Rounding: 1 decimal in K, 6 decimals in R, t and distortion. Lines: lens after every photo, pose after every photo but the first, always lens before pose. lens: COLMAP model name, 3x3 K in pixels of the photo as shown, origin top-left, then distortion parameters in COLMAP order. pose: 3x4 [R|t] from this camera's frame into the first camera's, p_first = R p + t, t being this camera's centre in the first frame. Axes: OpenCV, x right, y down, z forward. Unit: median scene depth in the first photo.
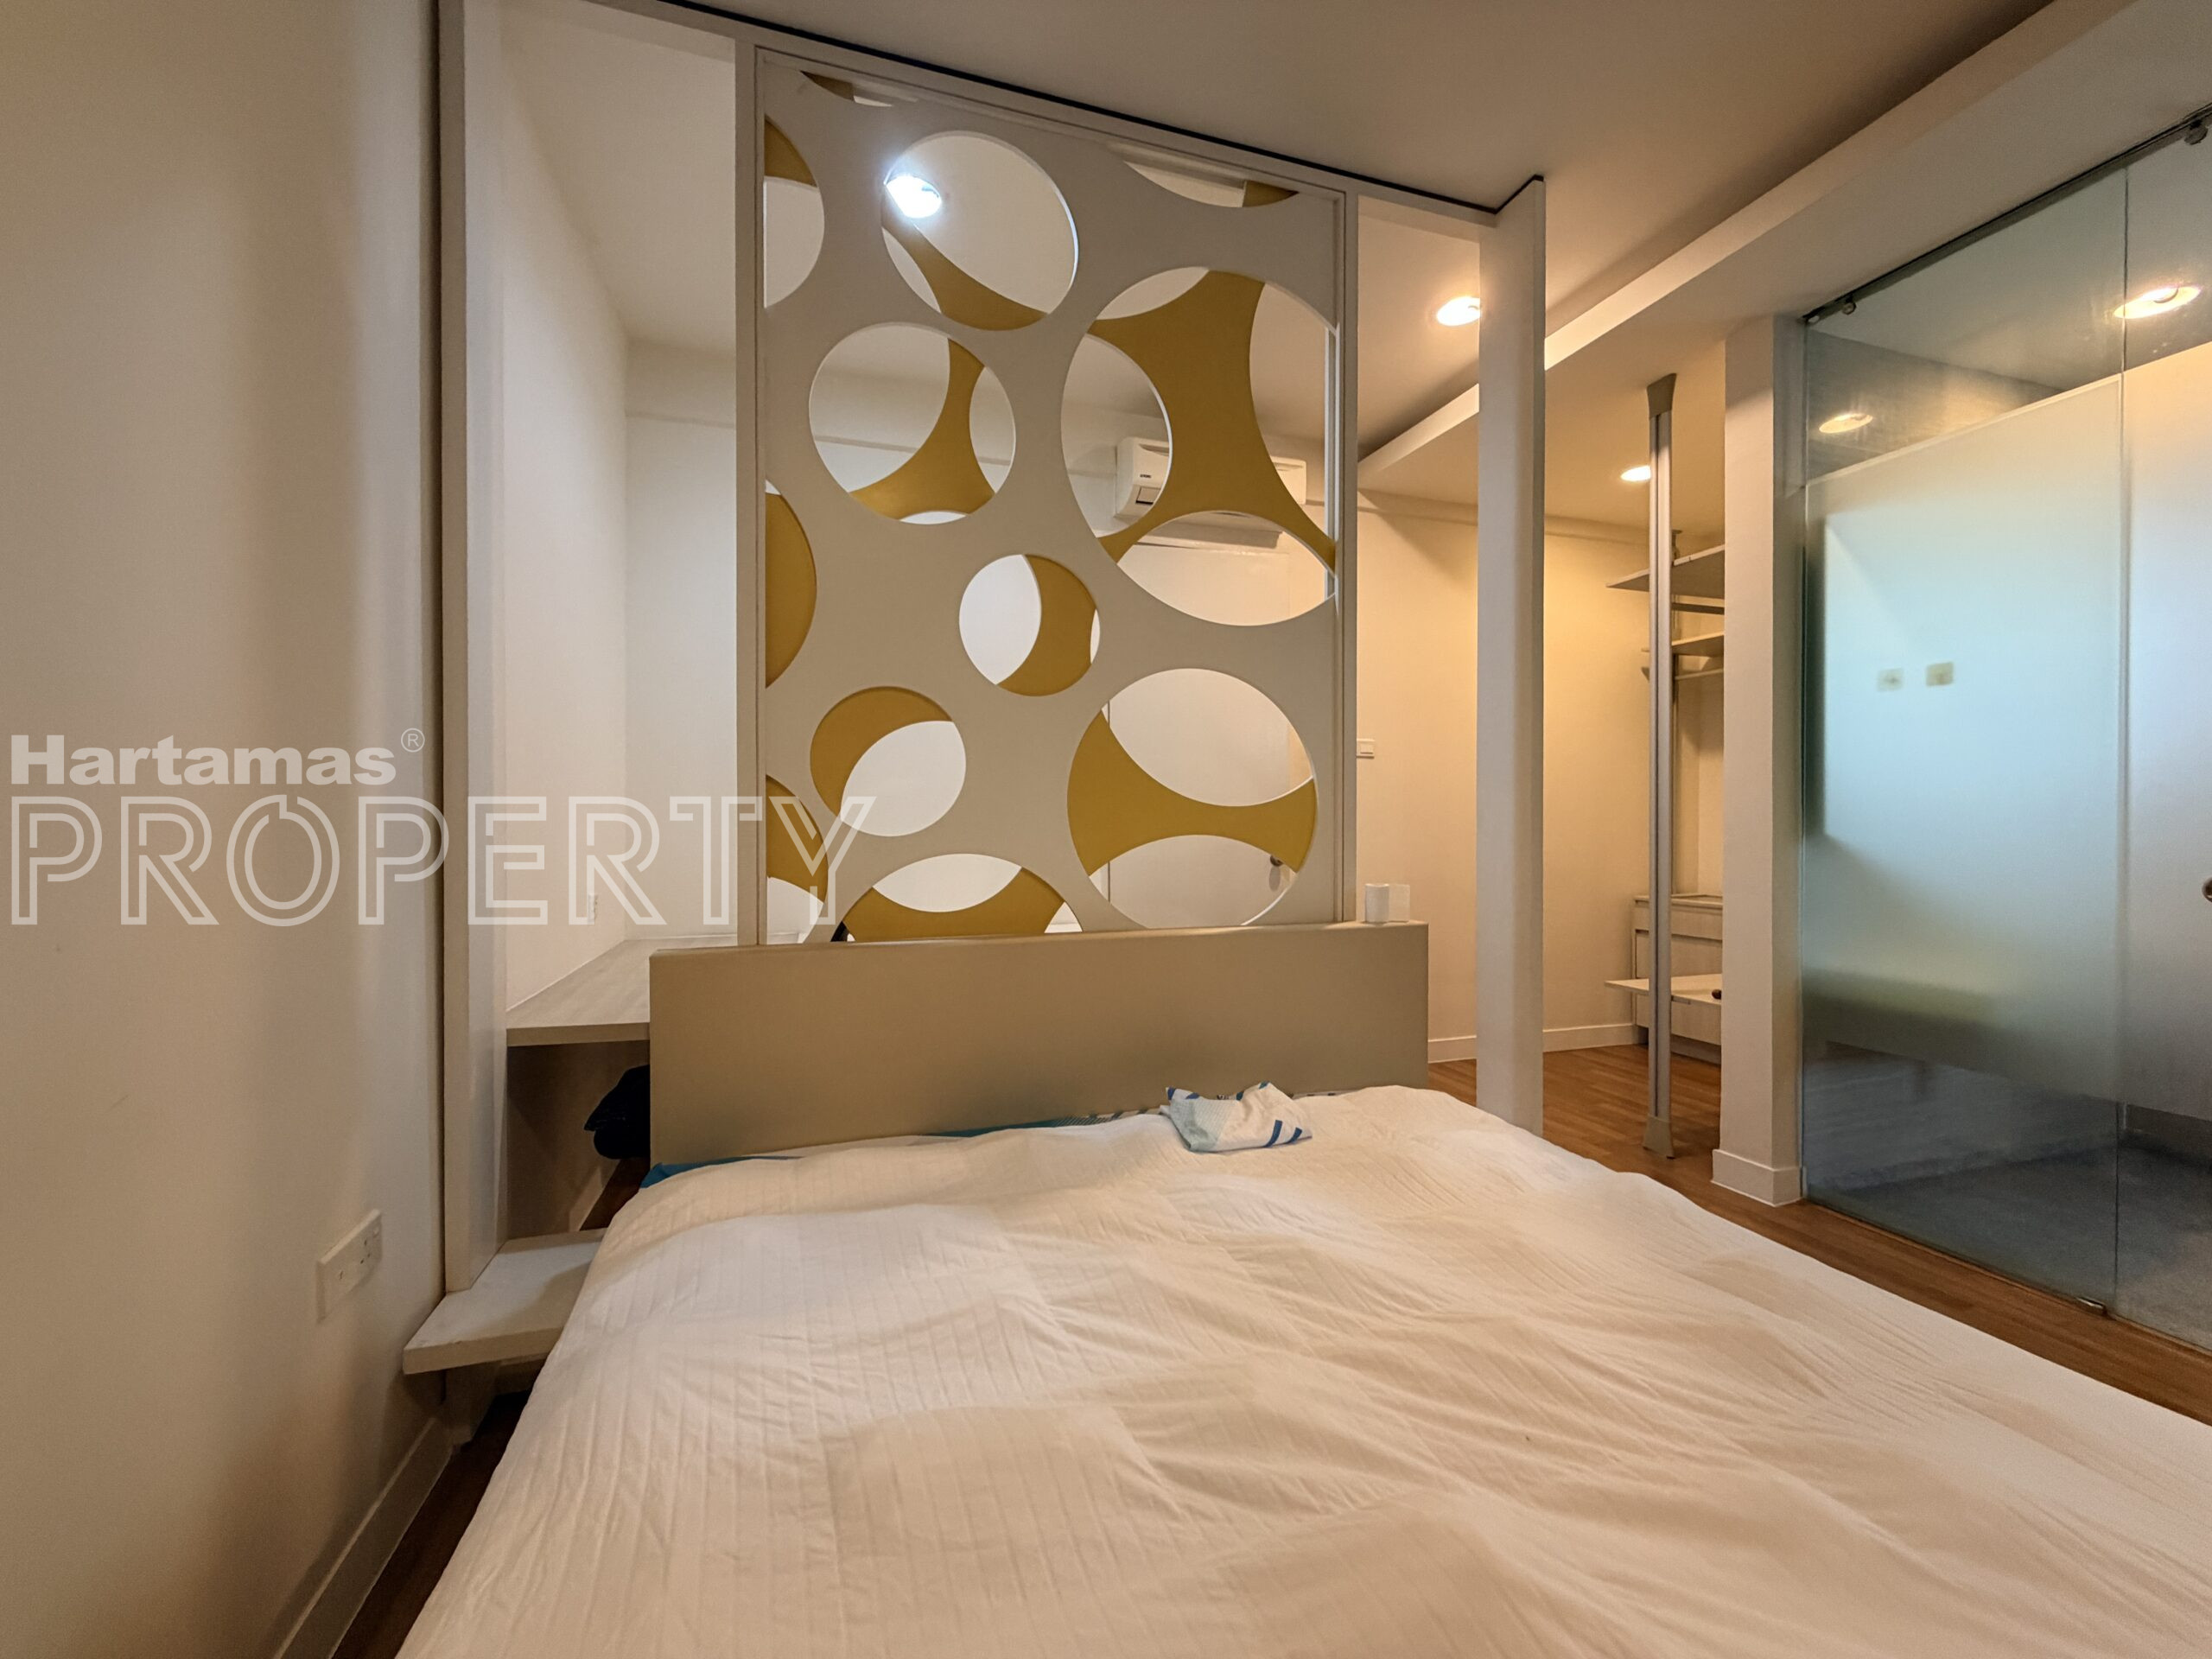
lens RADIAL K [[877.7, 0, 1098.7], [0, 877.7, 831.2], [0, 0, 1]] dist [-0.003115, -0.000472]
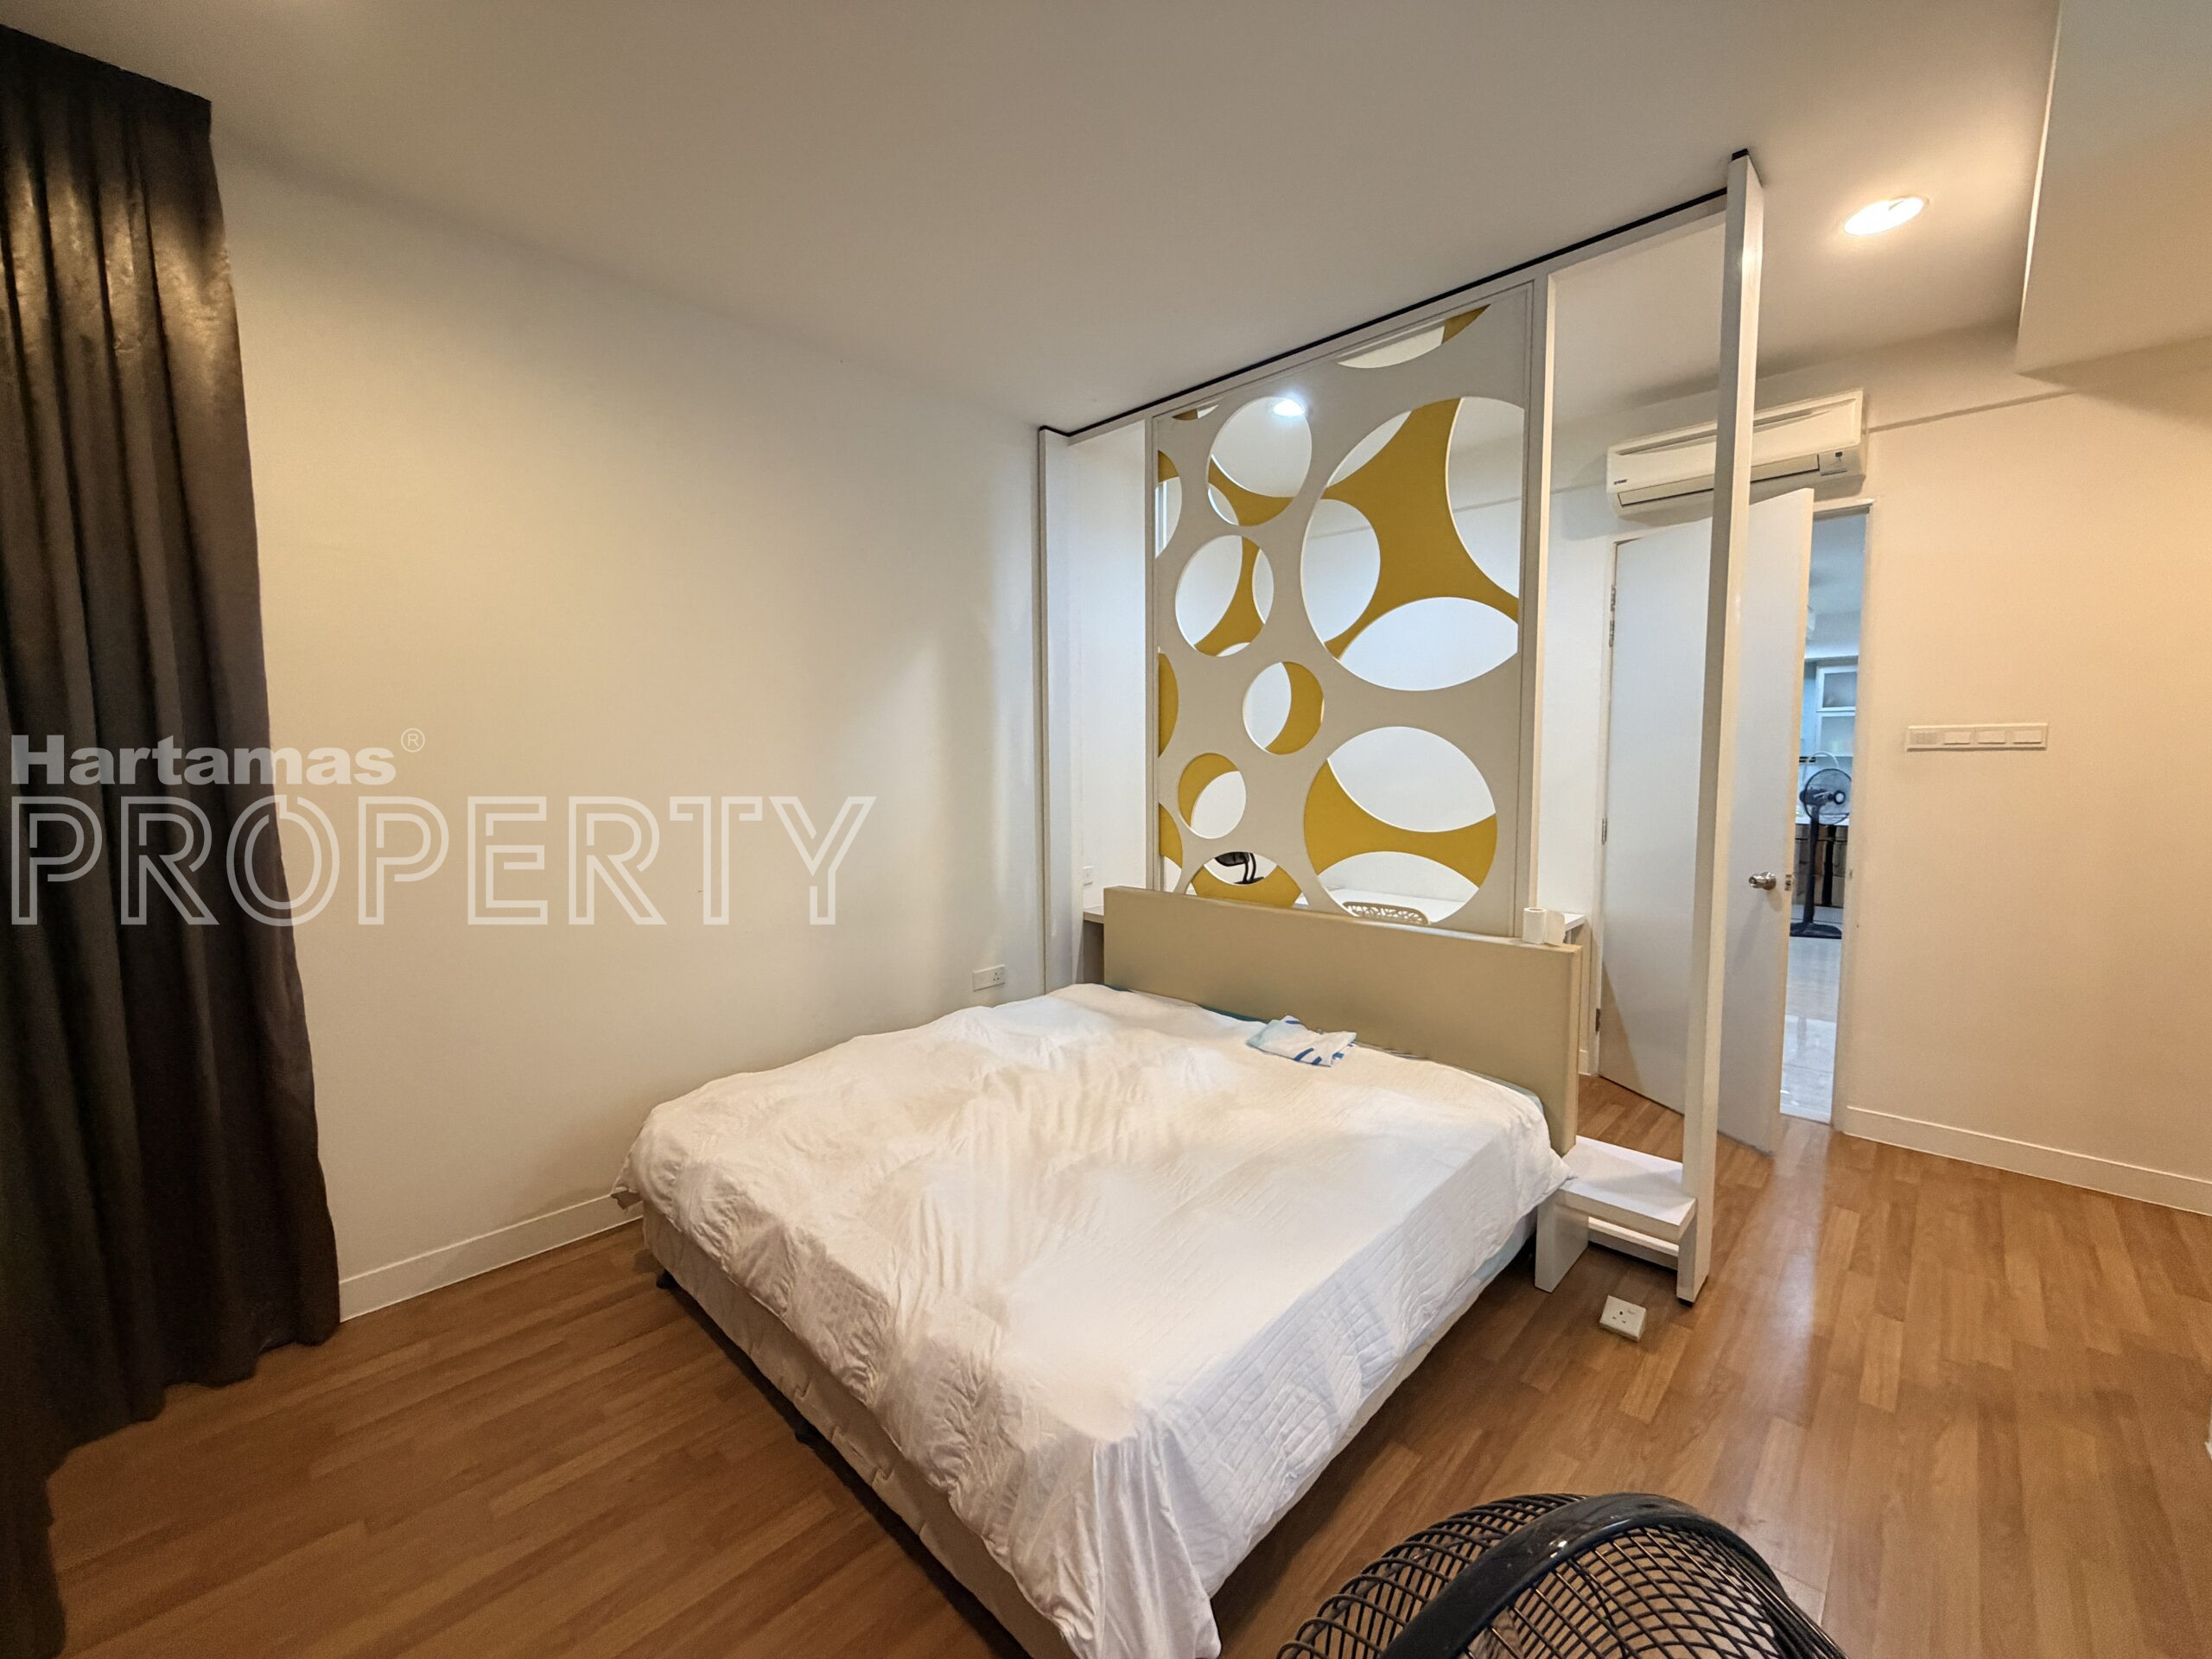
lens RADIAL K [[877.7, 0, 1103.6], [0, 877.7, 829.2], [0, 0, 1]] dist [-0.003115, -0.000472]
pose [[0.471208, 0.070844, -0.879172, 1.176632], [0.001052, 0.996723, 0.080881, -0.151258], [0.882021, -0.039037, 0.469590, -0.017487]]
